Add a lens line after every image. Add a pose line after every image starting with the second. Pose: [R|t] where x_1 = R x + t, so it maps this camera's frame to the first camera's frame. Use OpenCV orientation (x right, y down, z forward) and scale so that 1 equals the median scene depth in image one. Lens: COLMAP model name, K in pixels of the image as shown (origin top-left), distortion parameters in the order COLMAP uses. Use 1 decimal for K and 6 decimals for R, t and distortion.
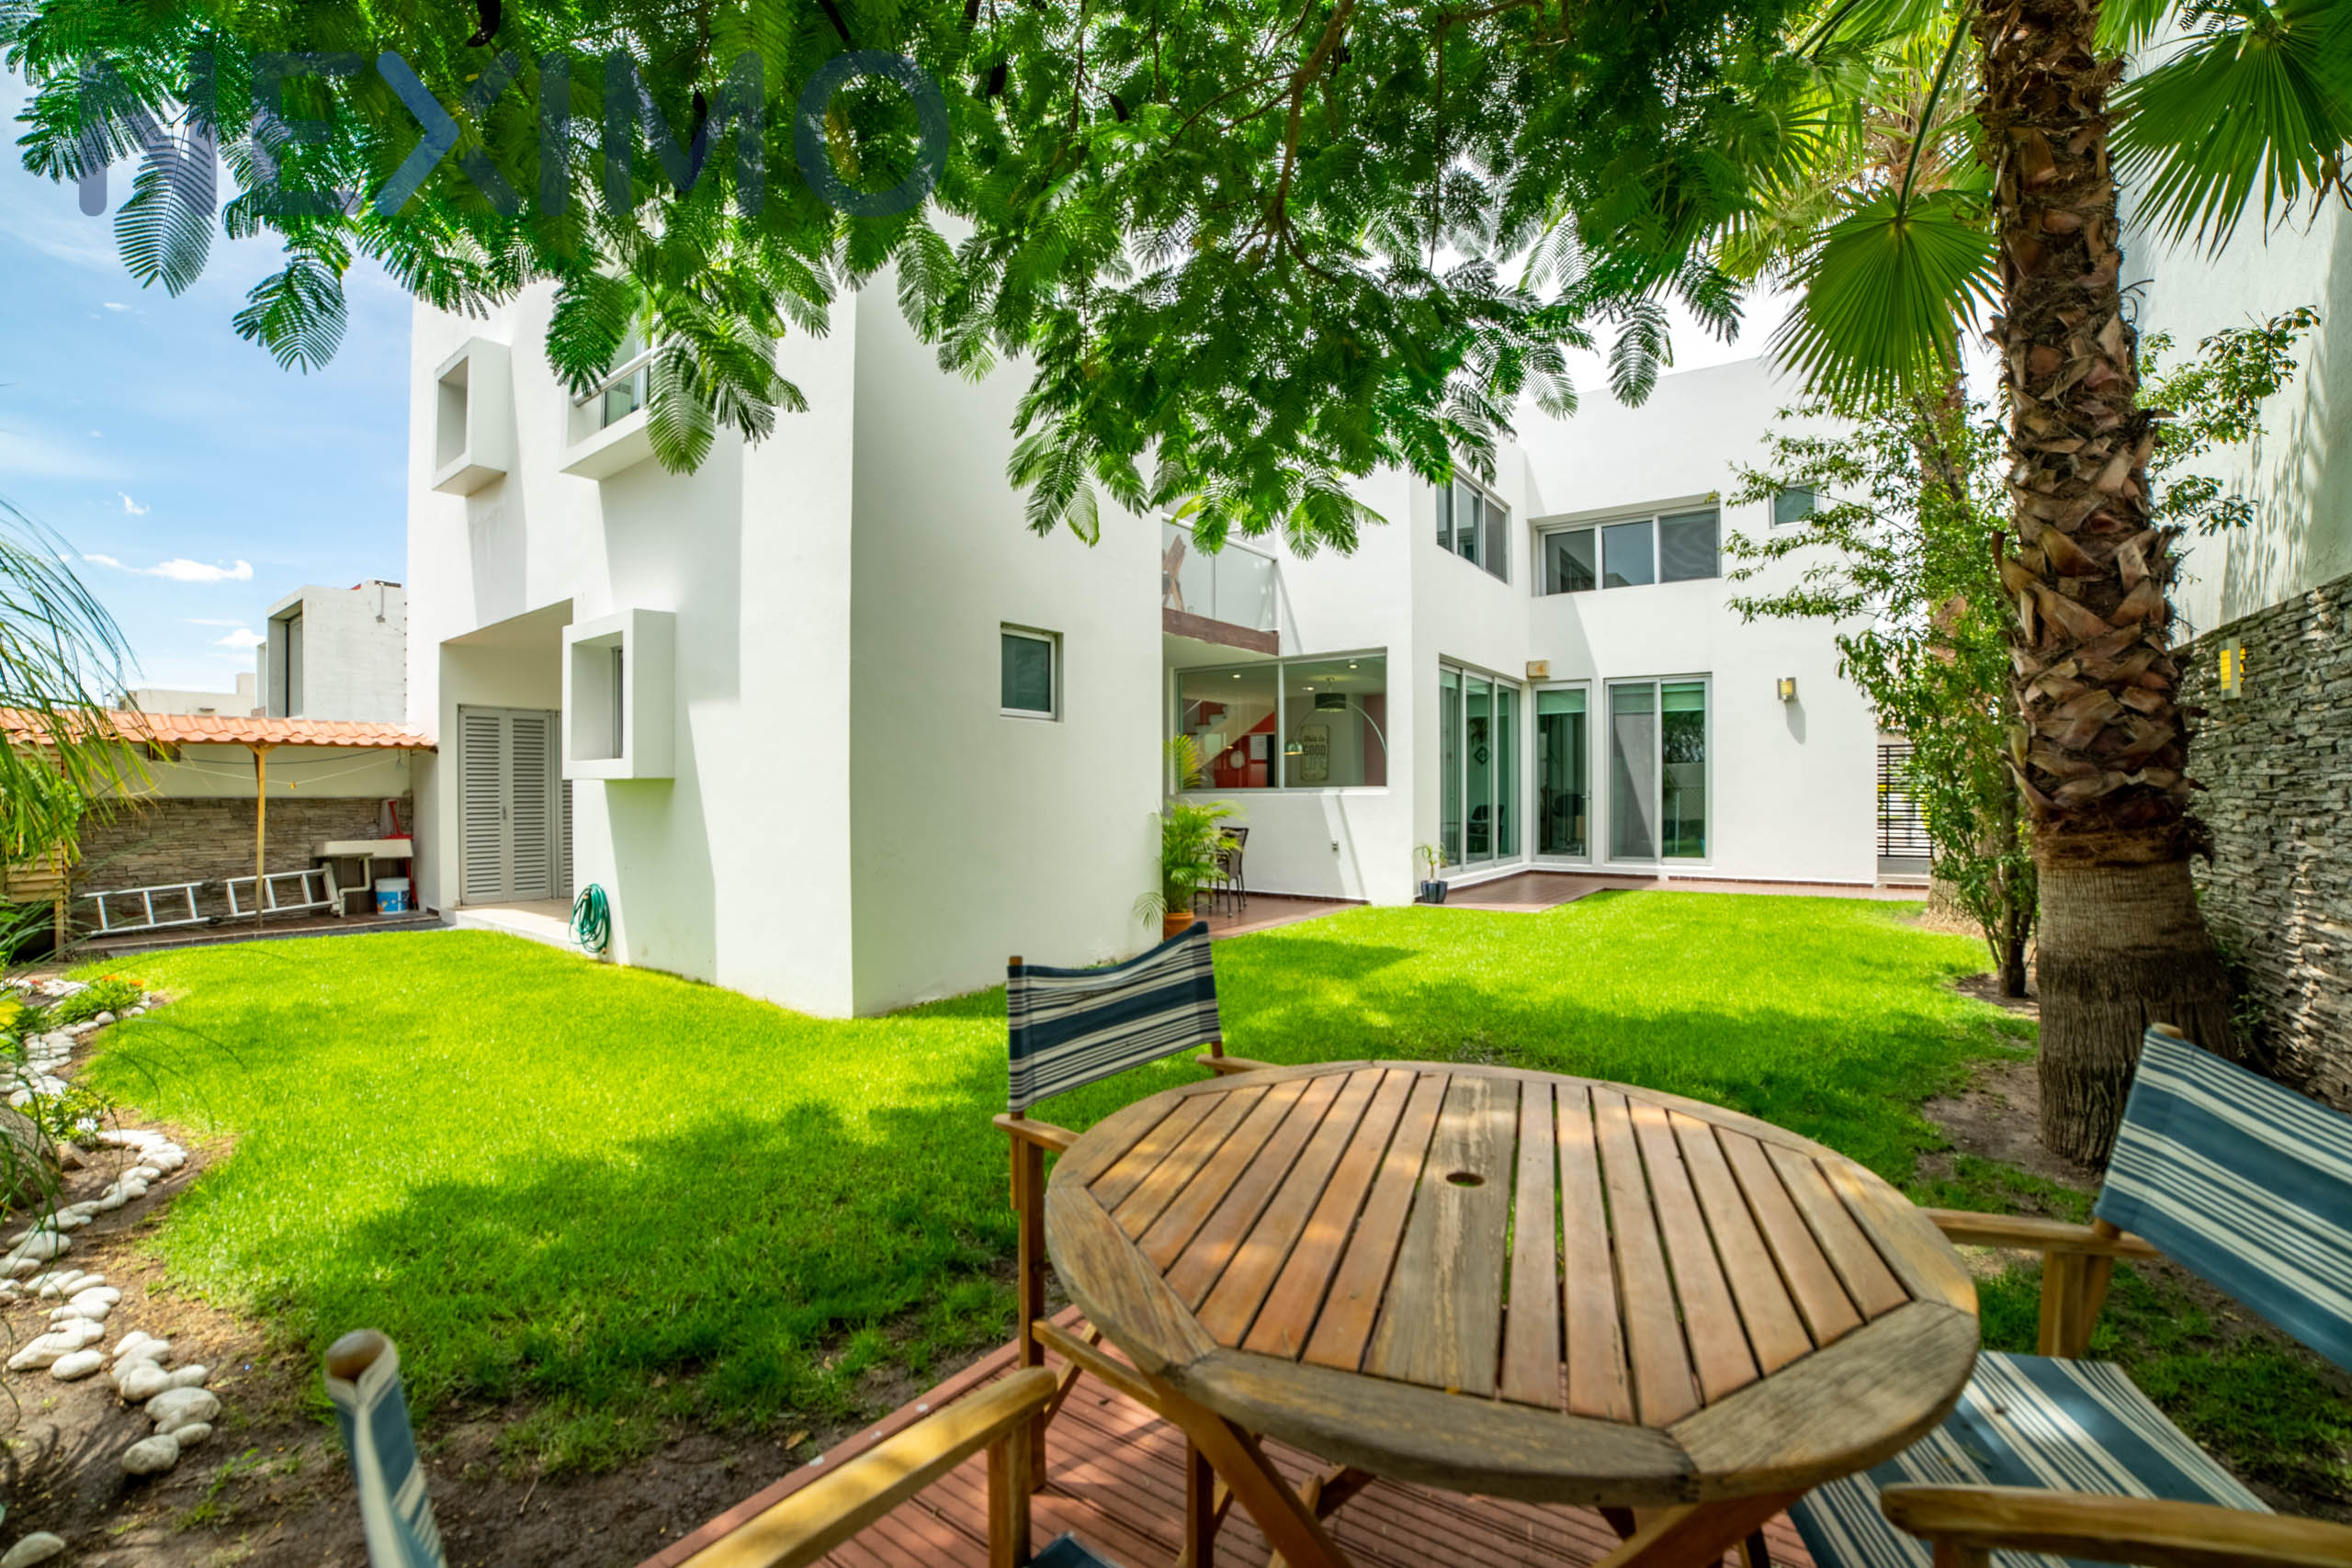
lens RADIAL K [[926.2, 0, 1156.6], [0, 926.2, 787.3], [0, 0, 1]] dist [-0.098716, 0.031932]
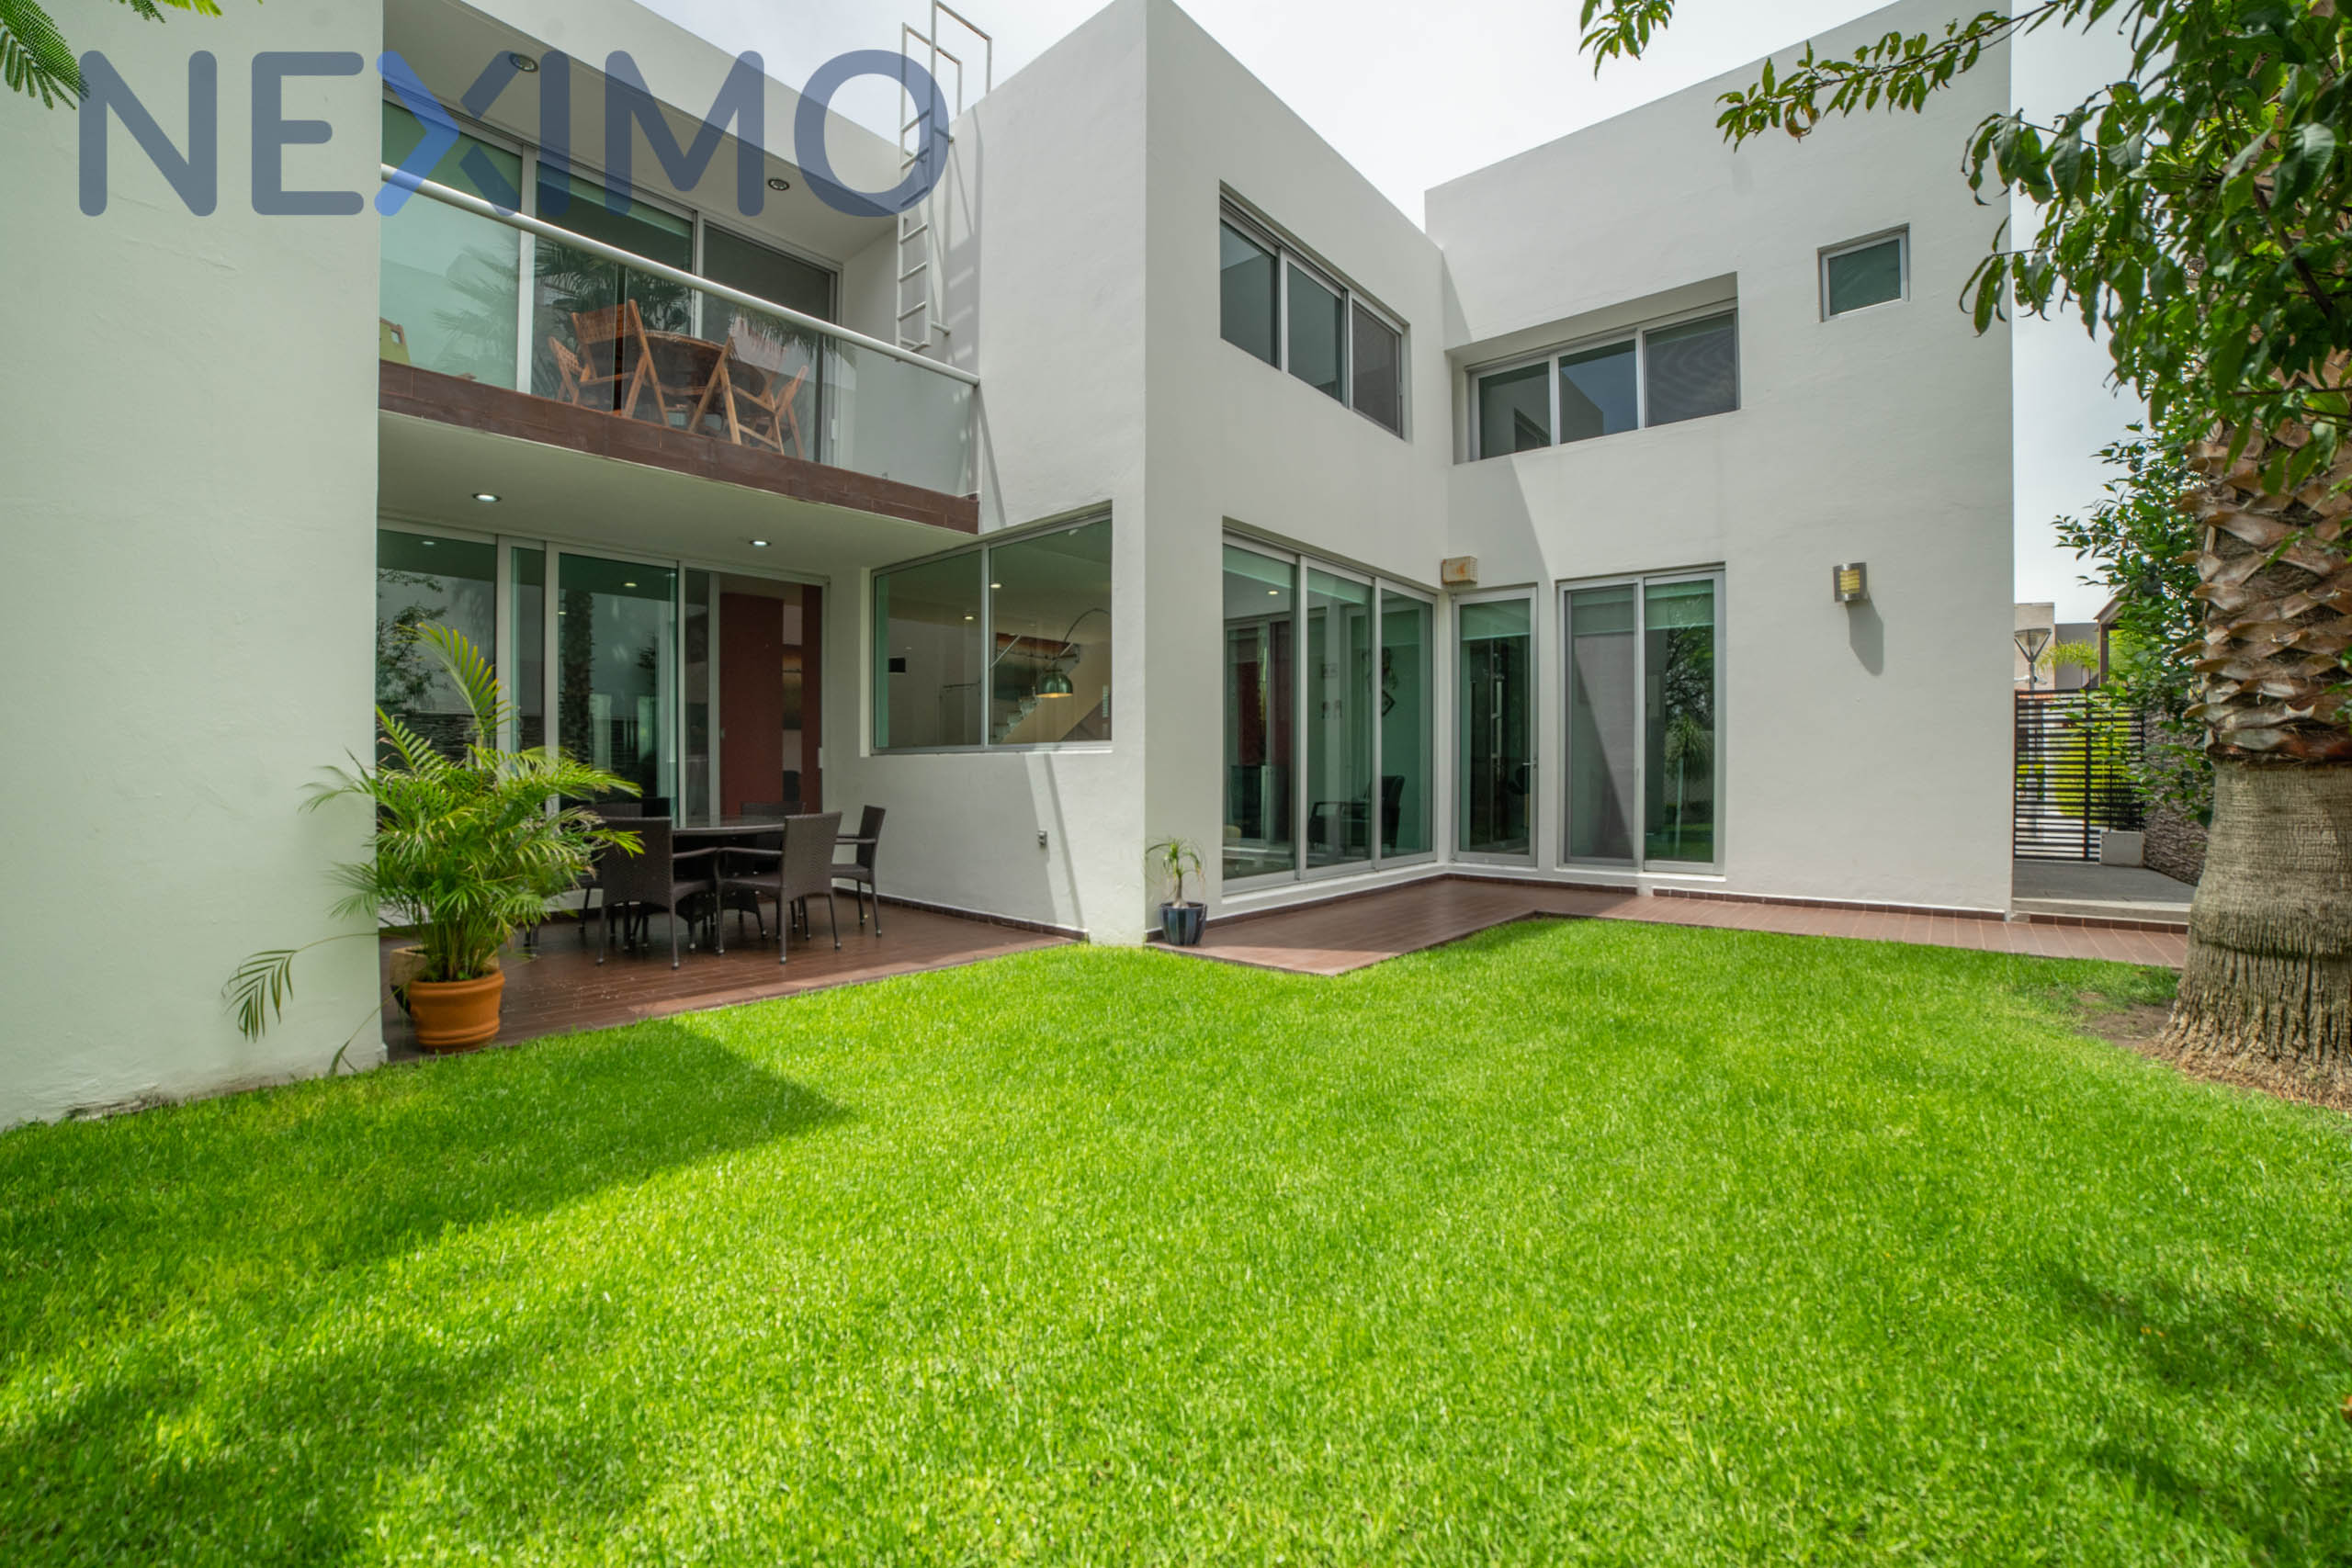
lens RADIAL K [[926.2, 0, 1156.6], [0, 926.2, 787.3], [0, 0, 1]] dist [-0.098716, 0.031932]
pose [[0.997075, 0.005816, -0.076208, 0.269696], [-0.003789, 0.999636, 0.026717, 0.010503], [0.076335, -0.026350, 0.996734, 0.345224]]
